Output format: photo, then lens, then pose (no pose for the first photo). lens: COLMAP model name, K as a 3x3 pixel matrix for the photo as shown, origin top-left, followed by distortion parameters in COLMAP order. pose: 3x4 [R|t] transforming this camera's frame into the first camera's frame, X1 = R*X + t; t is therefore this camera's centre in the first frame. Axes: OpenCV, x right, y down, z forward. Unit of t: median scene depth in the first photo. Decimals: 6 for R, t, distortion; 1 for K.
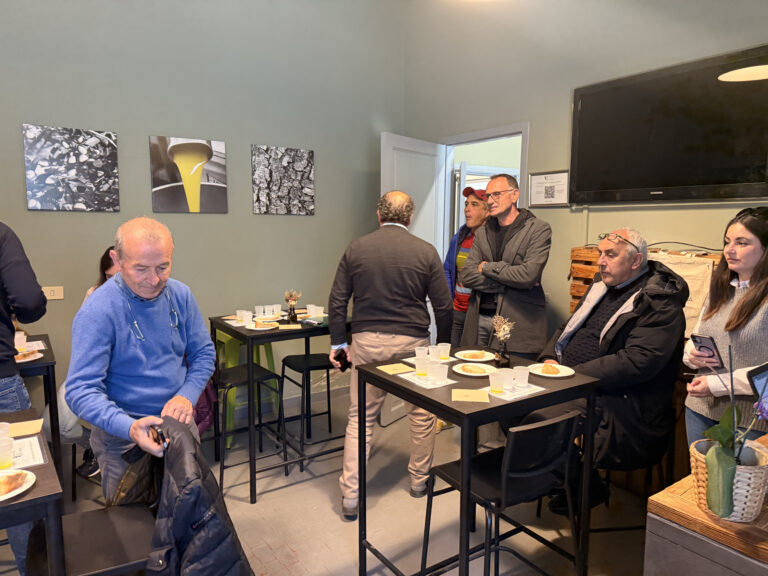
lens RADIAL K [[540.4, 0, 387.8], [0, 540.4, 289.3], [0, 0, 1]] dist [0.086381, -0.113093]
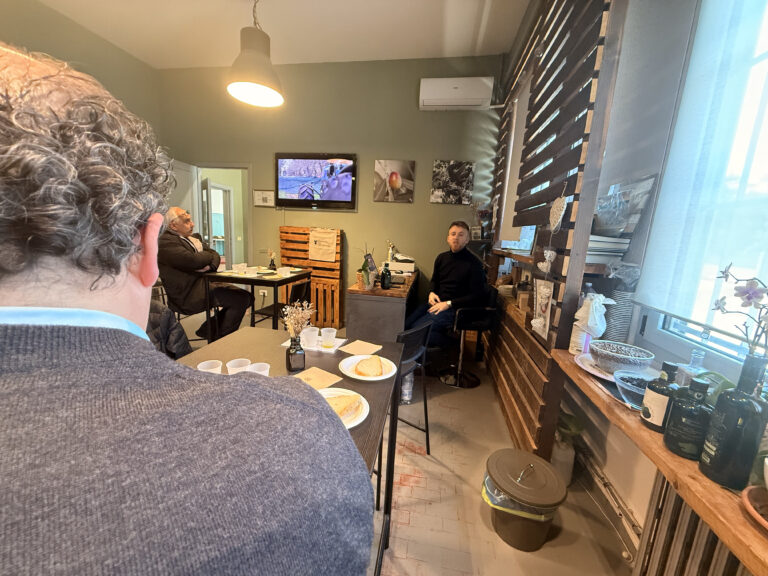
lens RADIAL K [[305.7, 0, 383.1], [0, 305.7, 287.0], [0, 0, 1]] dist [0.000684, -0.000026]
pose [[0.705429, -0.088659, 0.703214, -0.245270], [0.036457, 0.995371, 0.088922, 0.069814], [-0.707843, -0.037092, 0.705396, -0.175724]]
